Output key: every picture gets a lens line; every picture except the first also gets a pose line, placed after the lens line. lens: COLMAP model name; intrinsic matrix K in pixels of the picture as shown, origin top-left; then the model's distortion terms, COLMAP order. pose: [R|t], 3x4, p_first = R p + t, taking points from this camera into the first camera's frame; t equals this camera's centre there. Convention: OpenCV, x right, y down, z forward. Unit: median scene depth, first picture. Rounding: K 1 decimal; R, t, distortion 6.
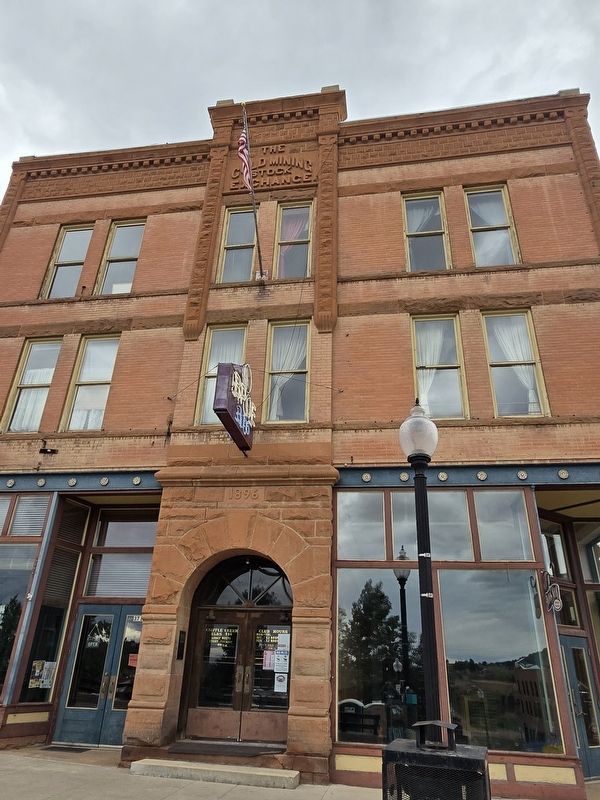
lens RADIAL K [[525.6, 0, 300.0], [0, 525.6, 400.0], [0, 0, 1]] dist [-0.006327, -0.001351]
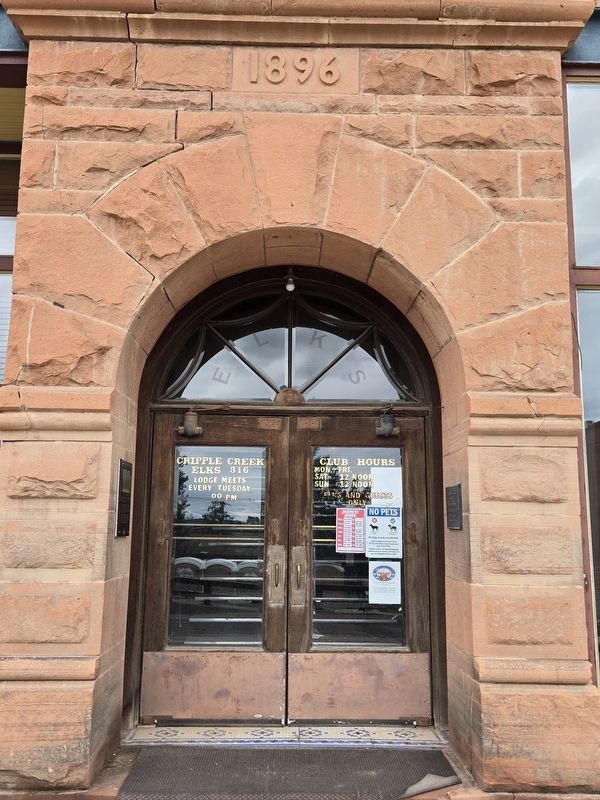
lens RADIAL K [[720.2, 0, 300.0], [0, 720.2, 400.0], [0, 0, 1]] dist [0.029584, -0.001545]
pose [[0.988848, 0.001802, 0.148920, -0.139008], [-0.046713, 0.953221, 0.298644, 0.196217], [-0.141415, -0.302270, 0.942674, 0.423402]]
